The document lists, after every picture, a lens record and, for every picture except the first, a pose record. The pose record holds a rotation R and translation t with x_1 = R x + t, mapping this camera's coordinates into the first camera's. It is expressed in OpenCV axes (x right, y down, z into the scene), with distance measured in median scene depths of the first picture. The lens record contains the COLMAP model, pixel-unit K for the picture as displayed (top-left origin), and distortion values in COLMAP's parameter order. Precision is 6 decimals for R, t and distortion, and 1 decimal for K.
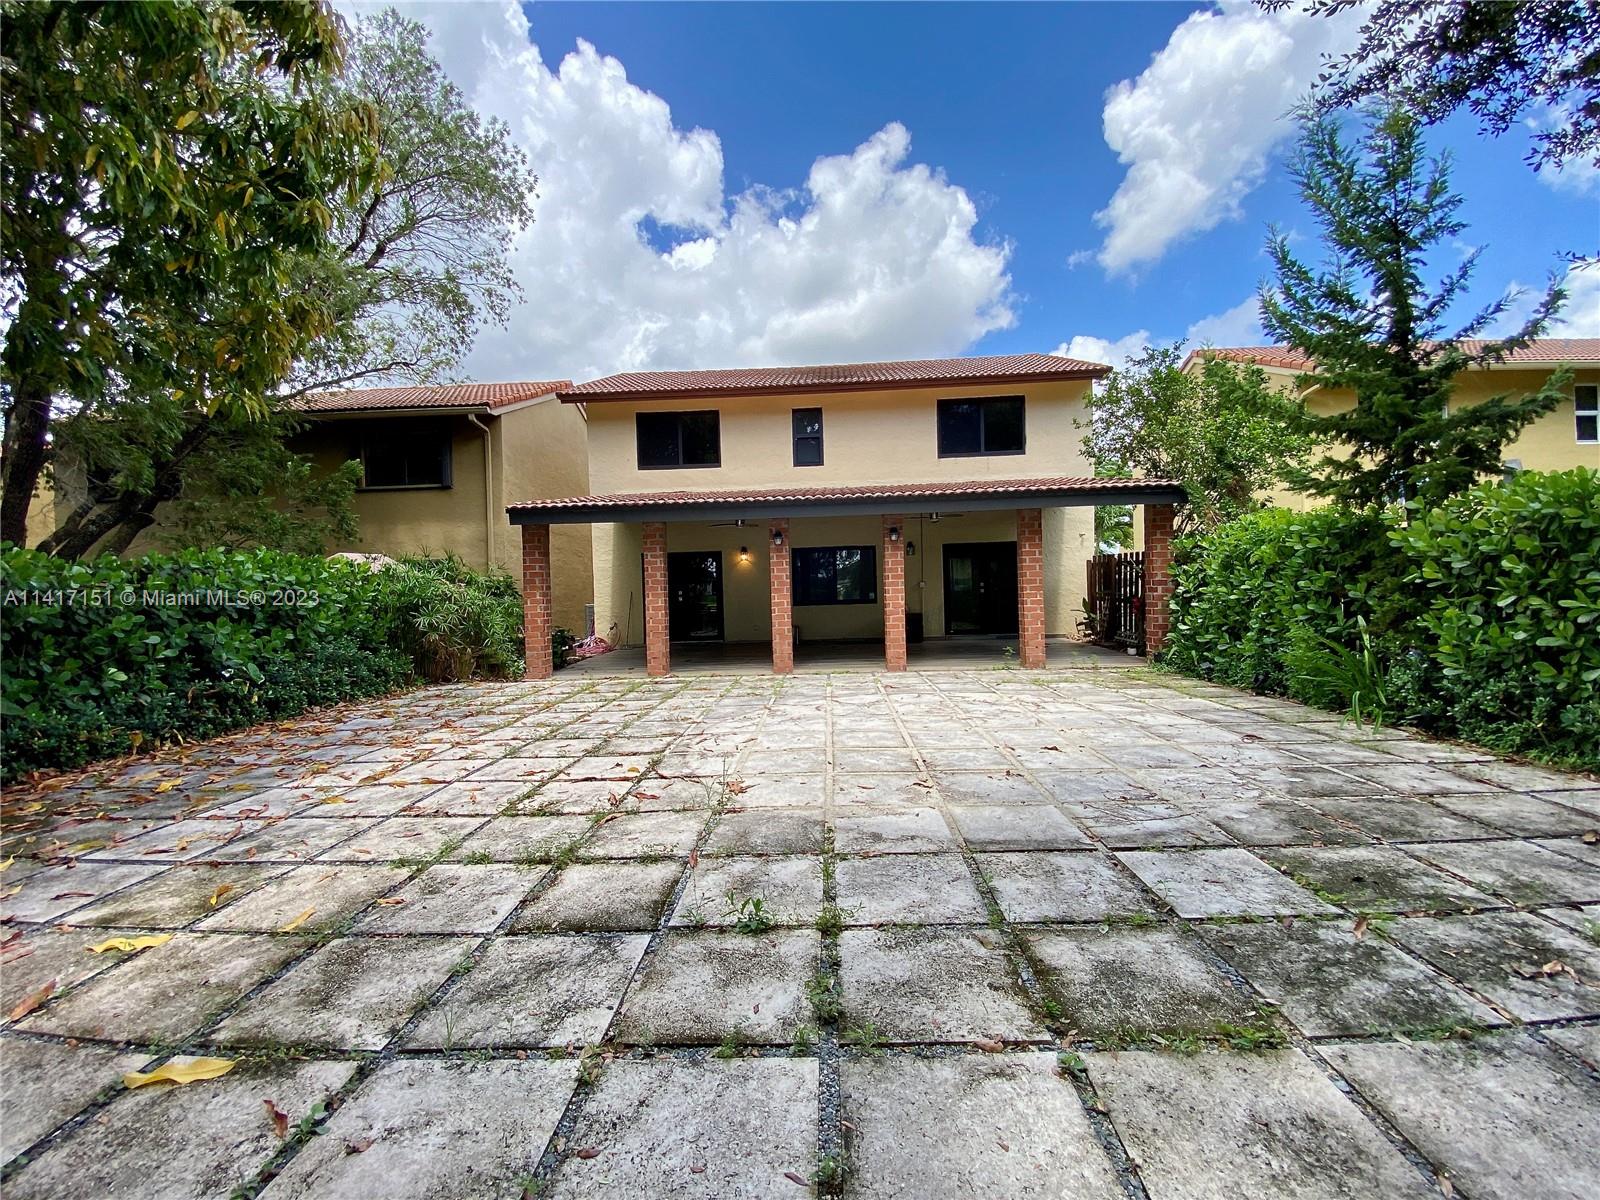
lens RADIAL K [[654.7, 0, 801.9], [0, 654.7, 593.5], [0, 0, 1]] dist [0.035941, -0.032666]
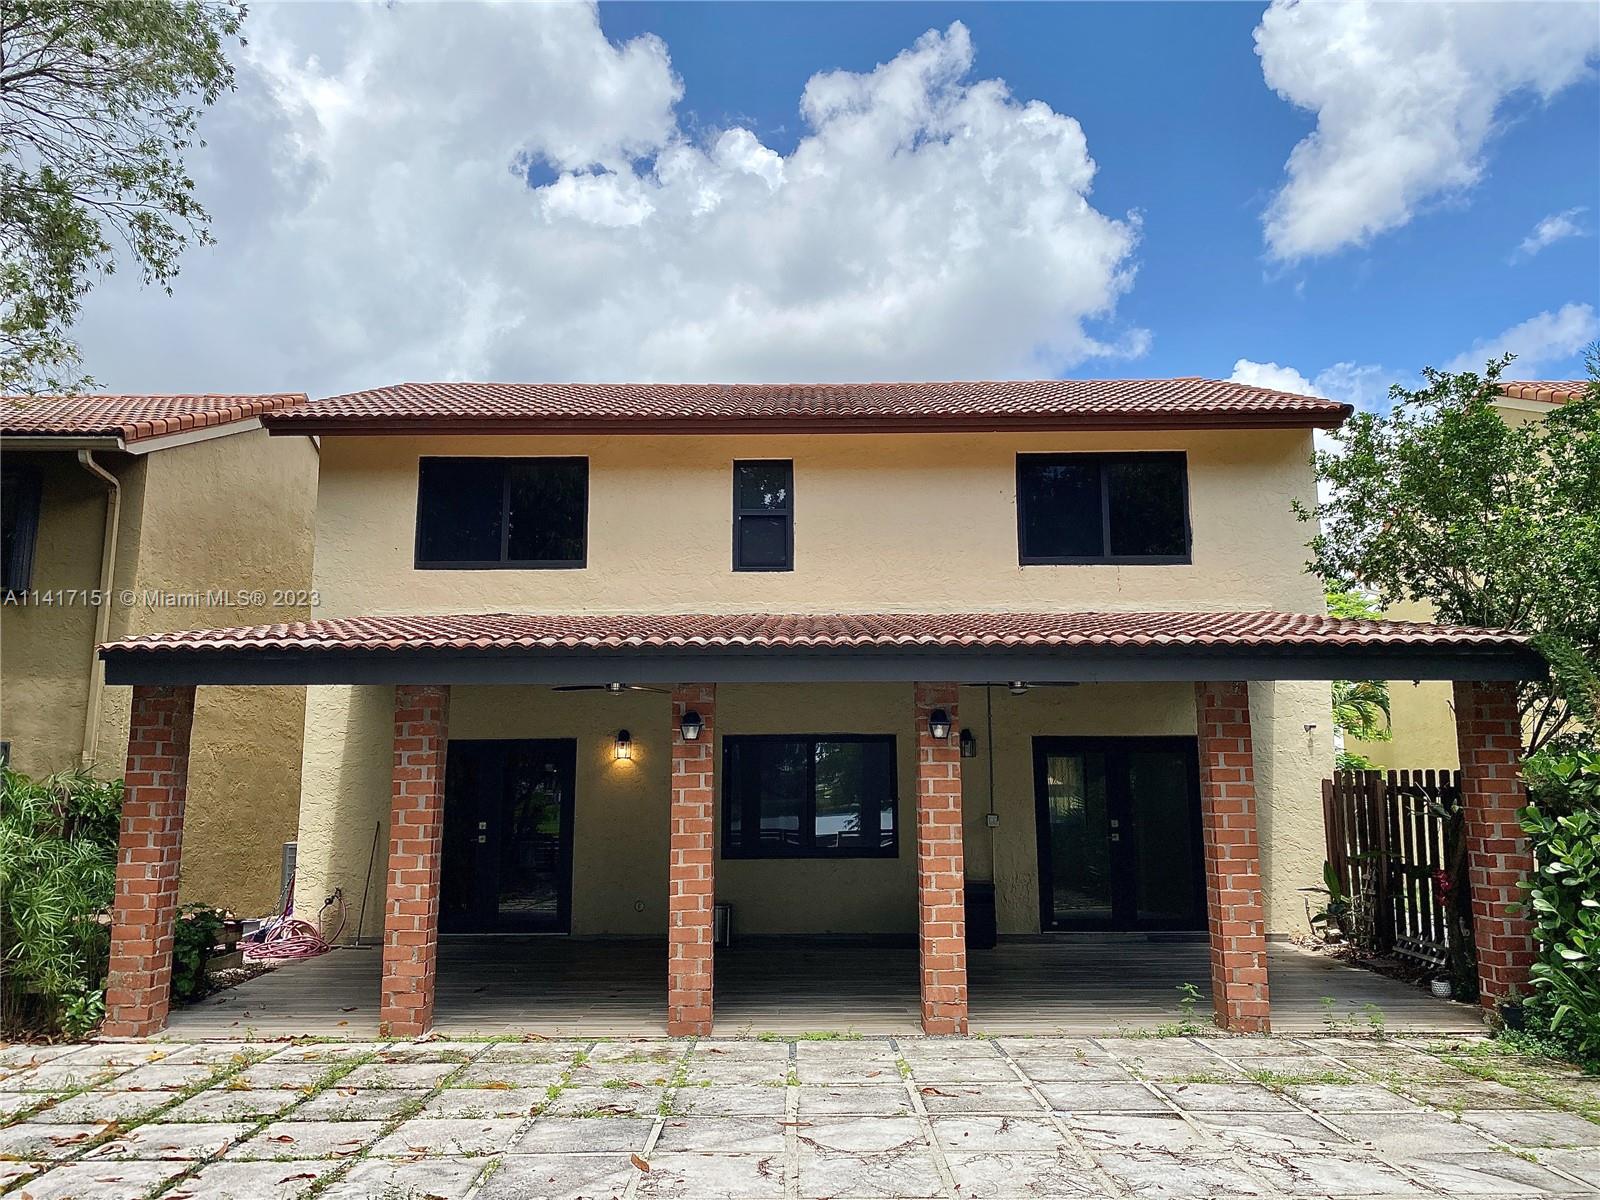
lens RADIAL K [[1225.6, 0, 793.9], [0, 1225.6, 578.3], [0, 0, 1]] dist [0.065693, -0.108498]
pose [[0.998937, 0.031162, 0.033970, 0.004769], [-0.024537, 0.983277, -0.180455, -0.032814], [-0.039025, 0.179430, 0.982996, 0.120350]]
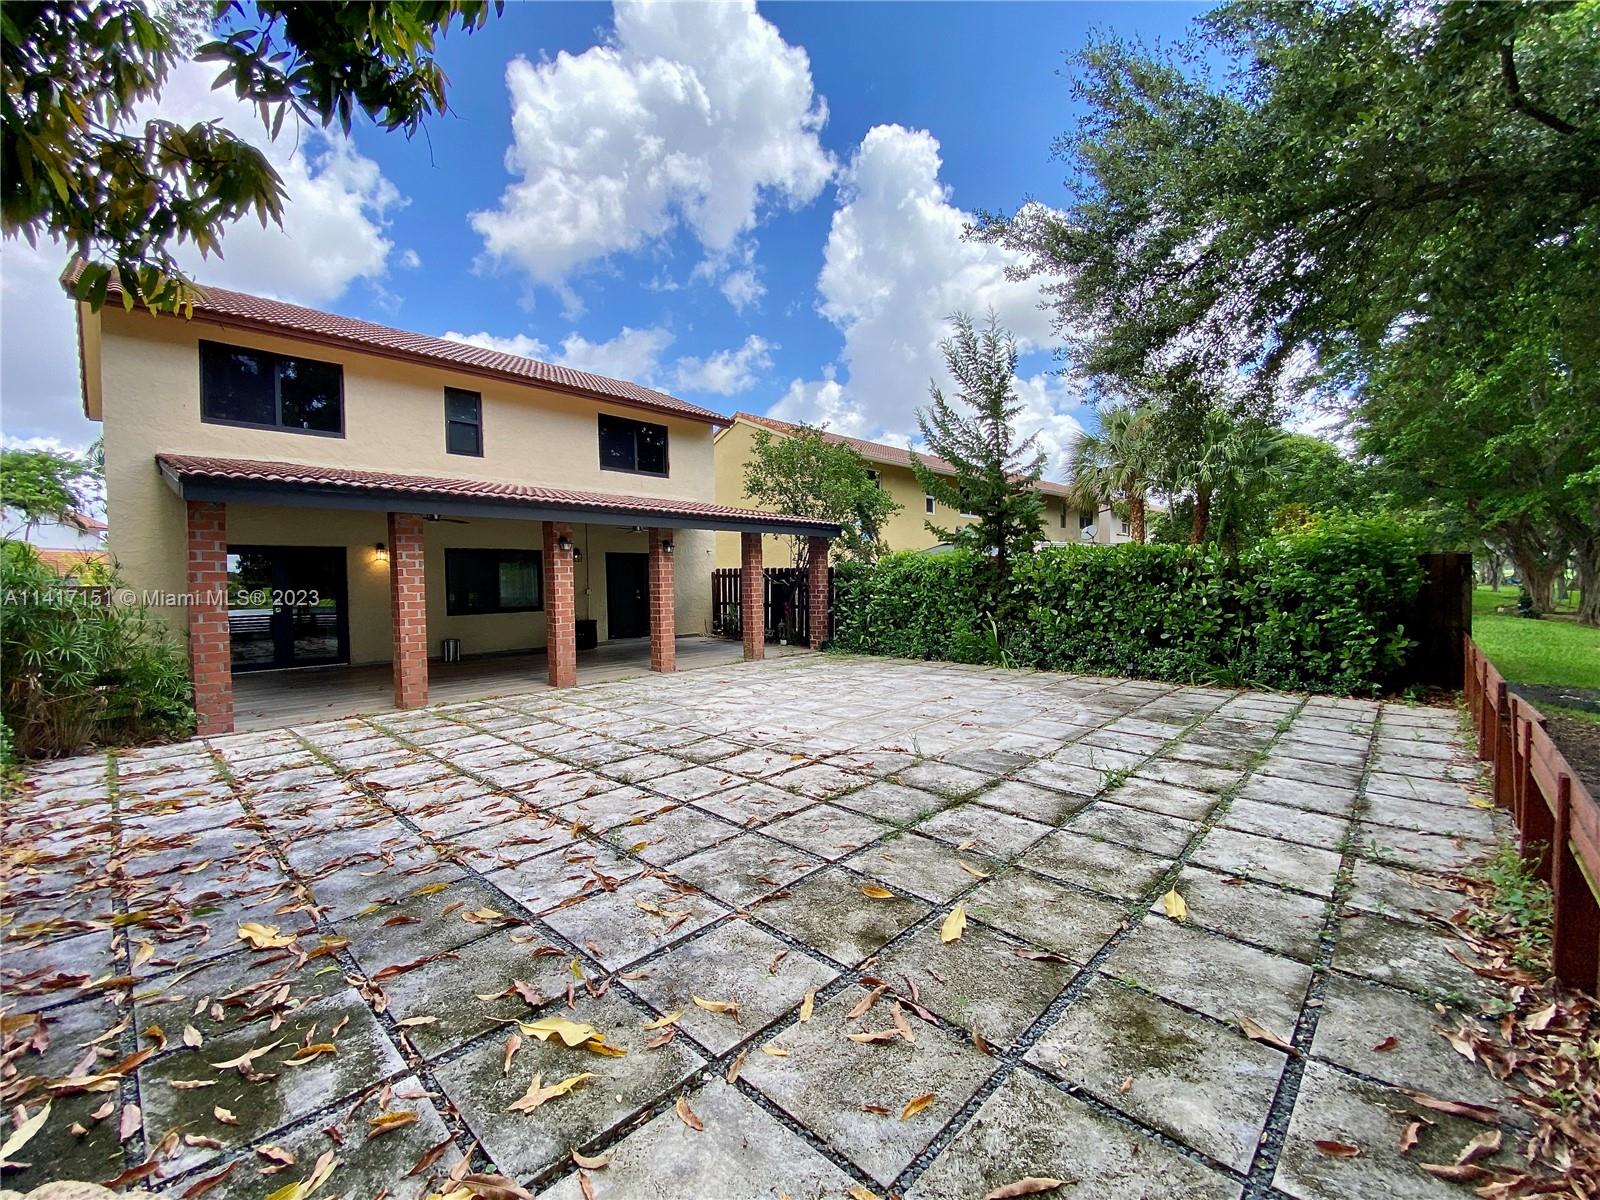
lens RADIAL K [[654.7, 0, 801.9], [0, 654.7, 593.5], [0, 0, 1]] dist [0.035941, -0.032666]
pose [[0.653932, 0.001148, 0.756553, -0.533305], [0.004014, 0.999980, -0.004987, -0.005634], [-0.756543, 0.006298, 0.653914, 0.118041]]
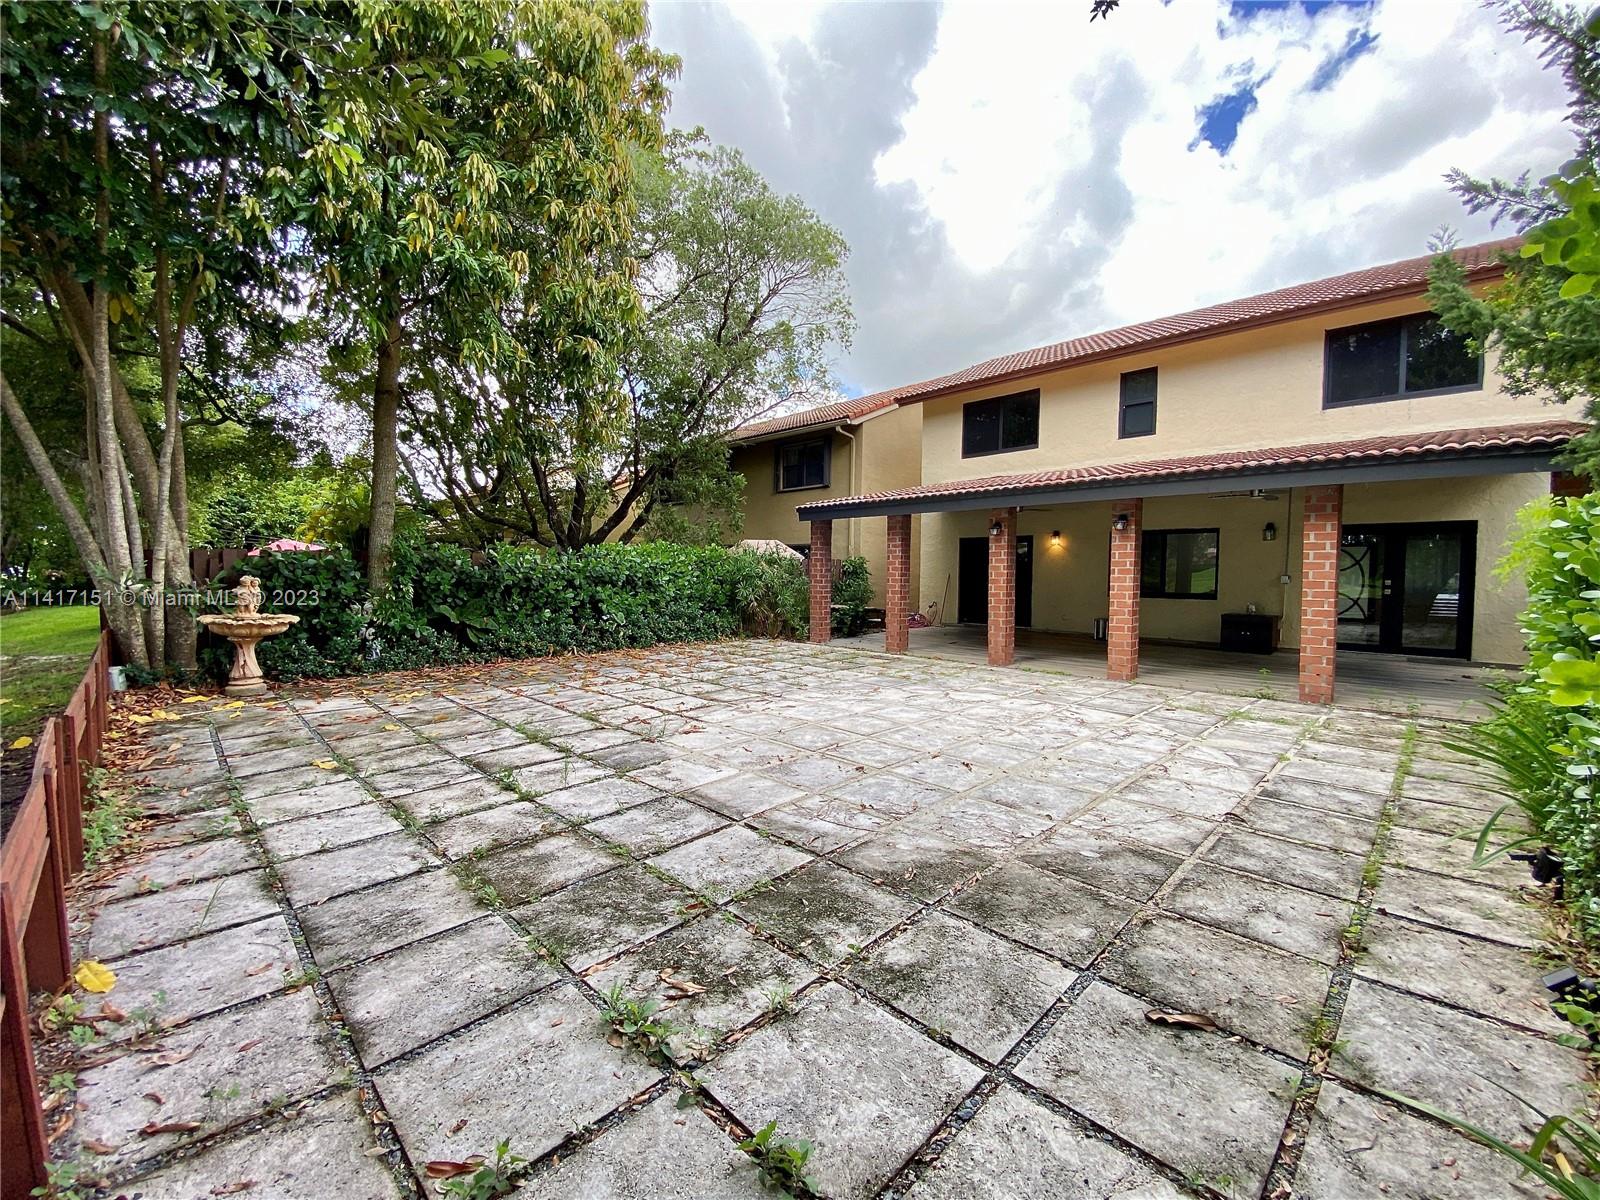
lens RADIAL K [[654.7, 0, 801.9], [0, 654.7, 593.5], [0, 0, 1]] dist [0.035941, -0.032666]
pose [[0.732877, 0.058503, -0.677841, 0.429428], [-0.029443, 0.998090, 0.054309, -0.031330], [0.679723, -0.019844, 0.733200, 0.067533]]
